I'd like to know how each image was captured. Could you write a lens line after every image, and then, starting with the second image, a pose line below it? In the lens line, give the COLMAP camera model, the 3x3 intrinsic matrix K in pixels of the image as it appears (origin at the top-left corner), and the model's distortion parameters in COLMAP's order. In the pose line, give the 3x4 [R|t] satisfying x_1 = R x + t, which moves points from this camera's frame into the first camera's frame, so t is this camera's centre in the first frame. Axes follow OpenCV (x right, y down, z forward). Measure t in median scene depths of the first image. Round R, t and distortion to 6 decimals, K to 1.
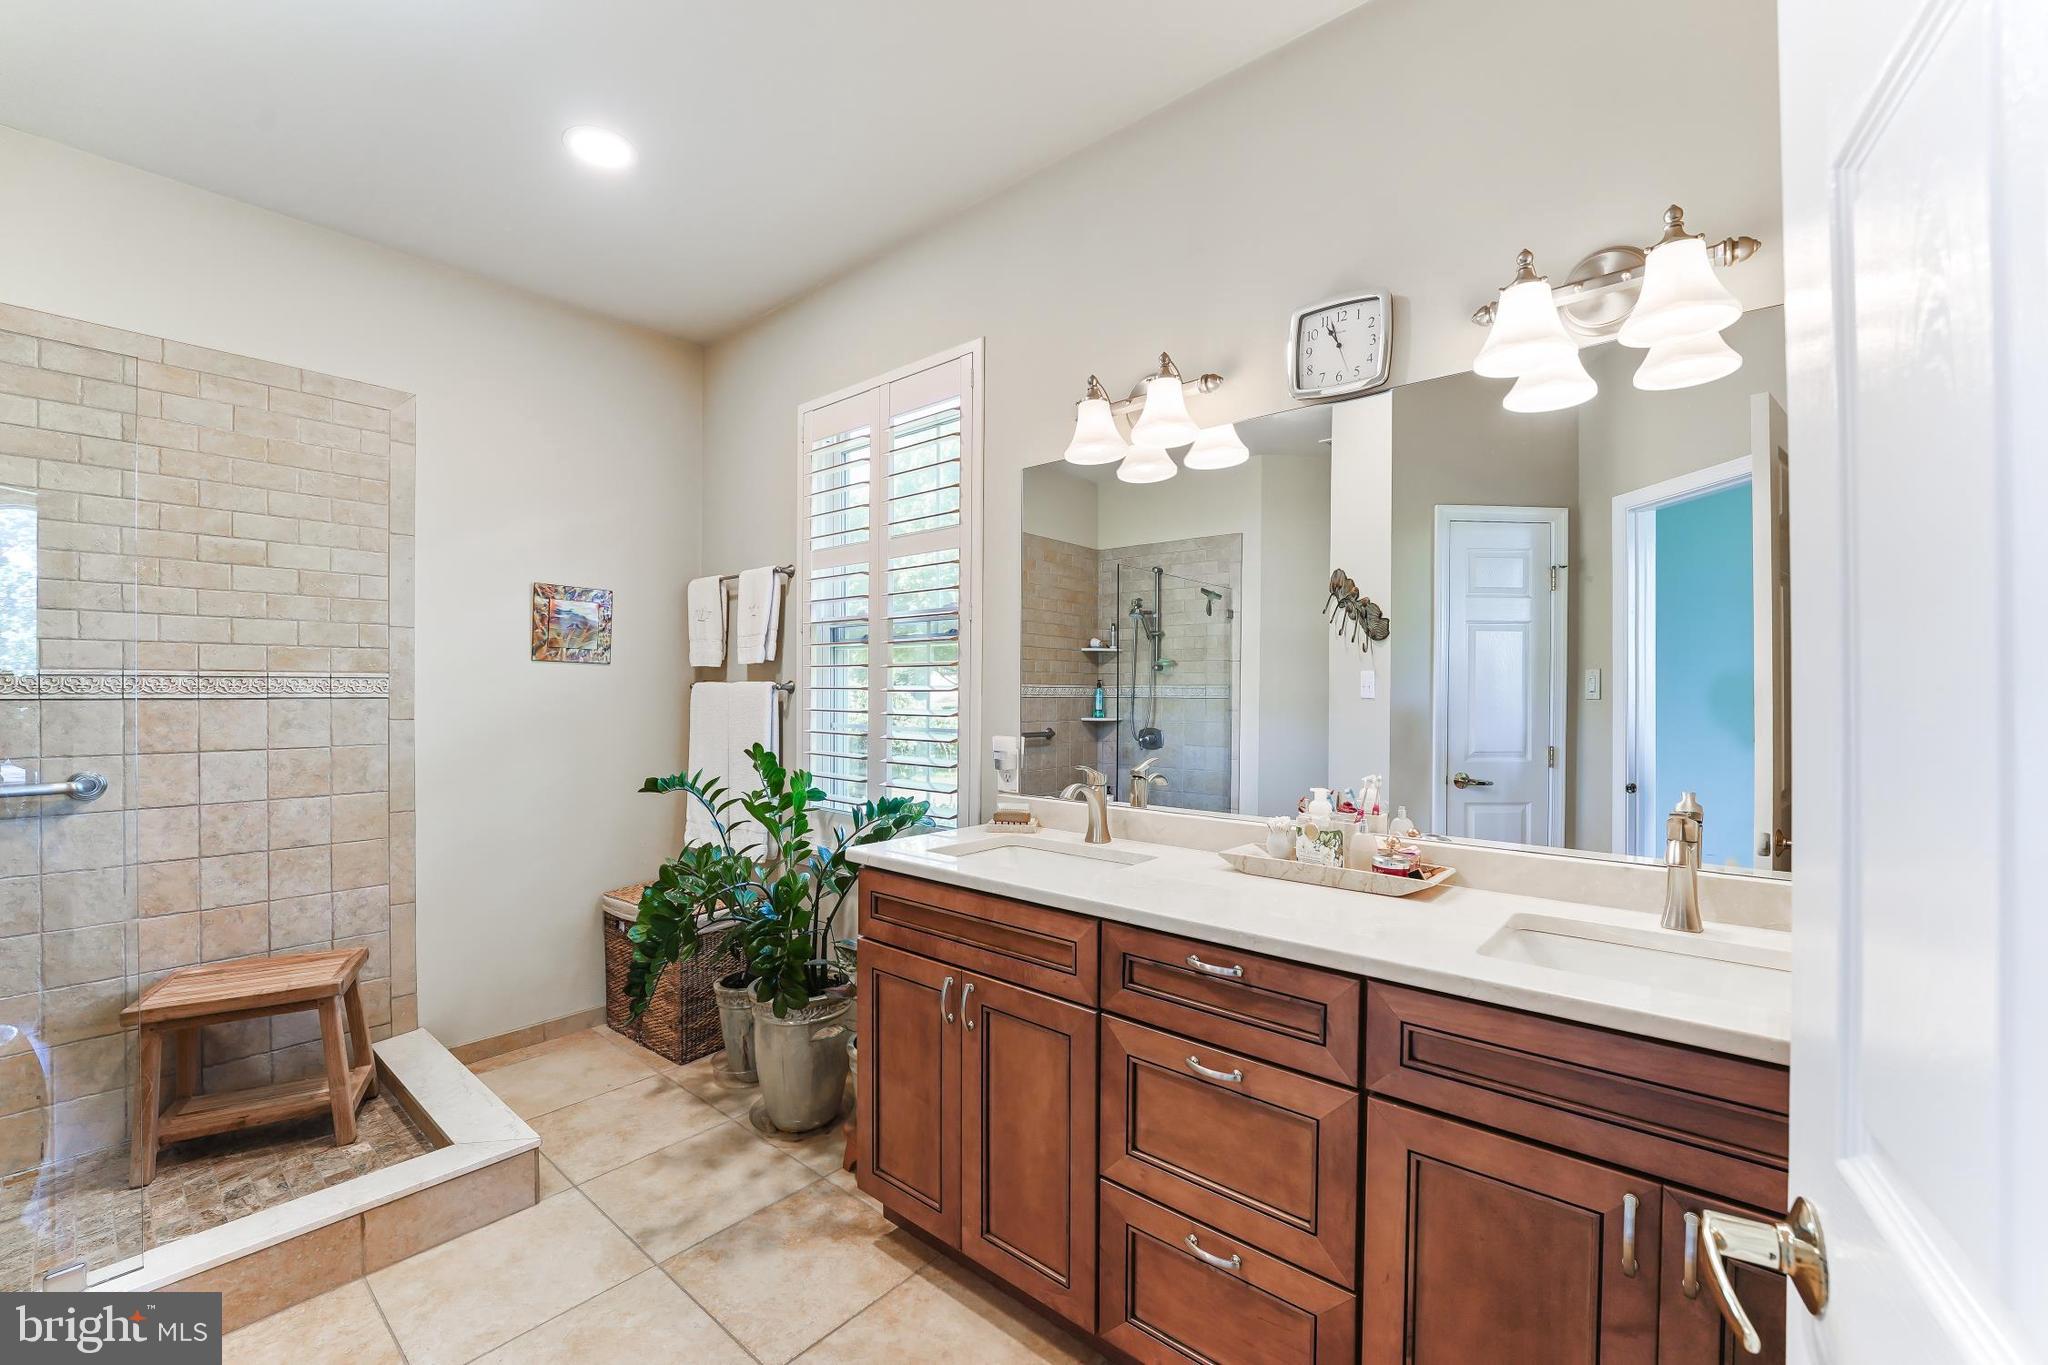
lens RADIAL K [[841.0, 0, 1024.0], [0, 841.0, 682.5], [0, 0, 1]] dist [-0.003082, 0.000293]
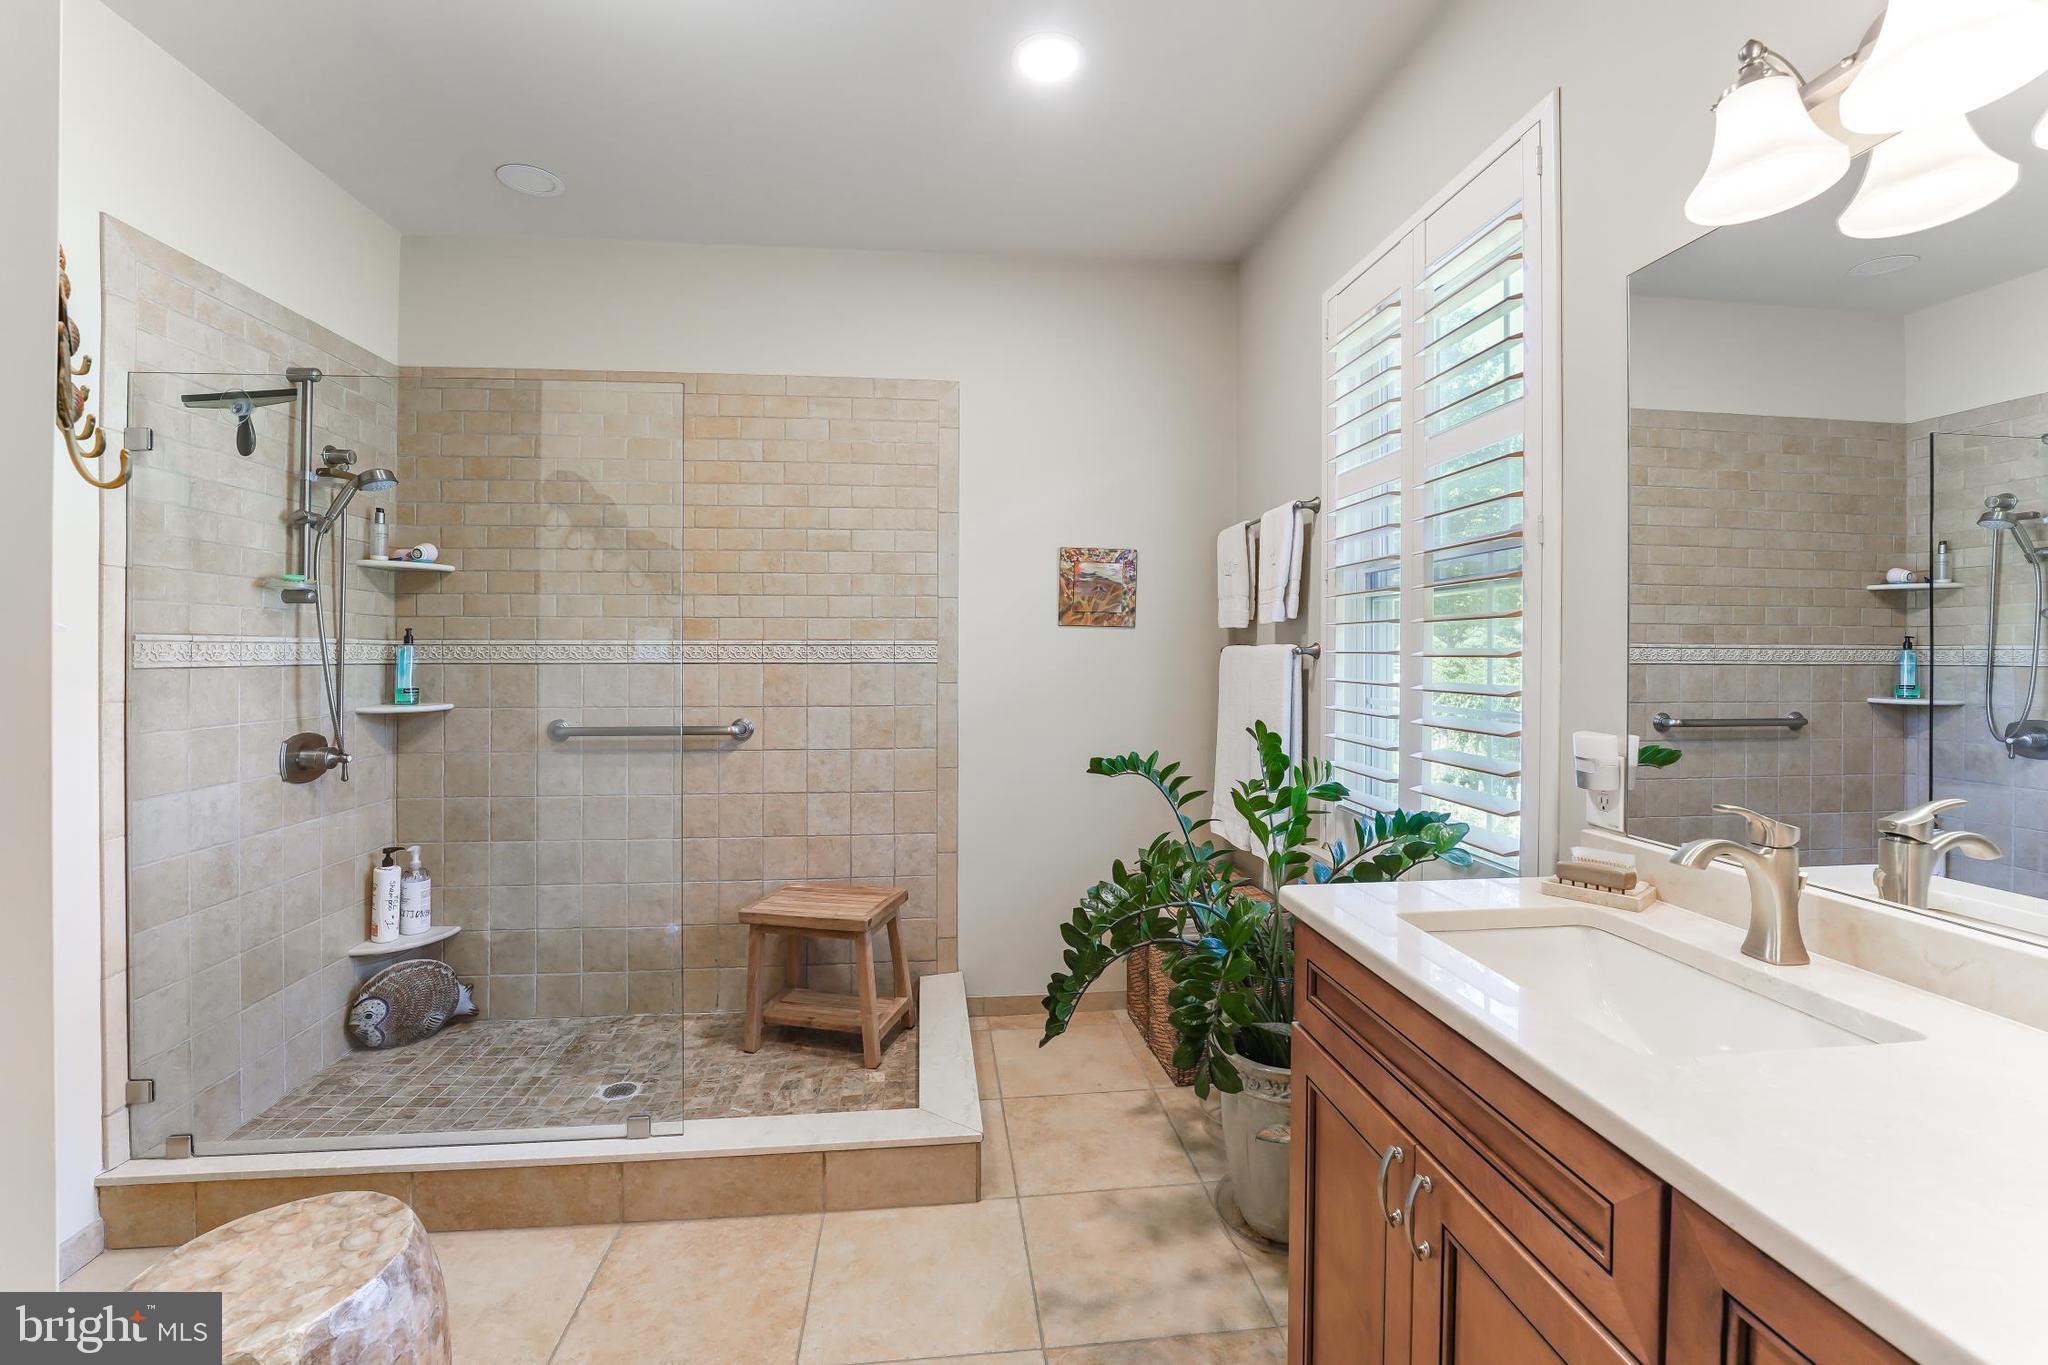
lens RADIAL K [[856.9, 0, 1017.8], [0, 856.9, 648.5], [0, 0, 1]] dist [-0.014477, 0.000104]
pose [[0.727170, -0.005908, -0.686432, 0.090570], [0.008480, 0.999964, 0.000377, 0.000103], [0.686405, -0.006095, 0.727194, 0.274504]]
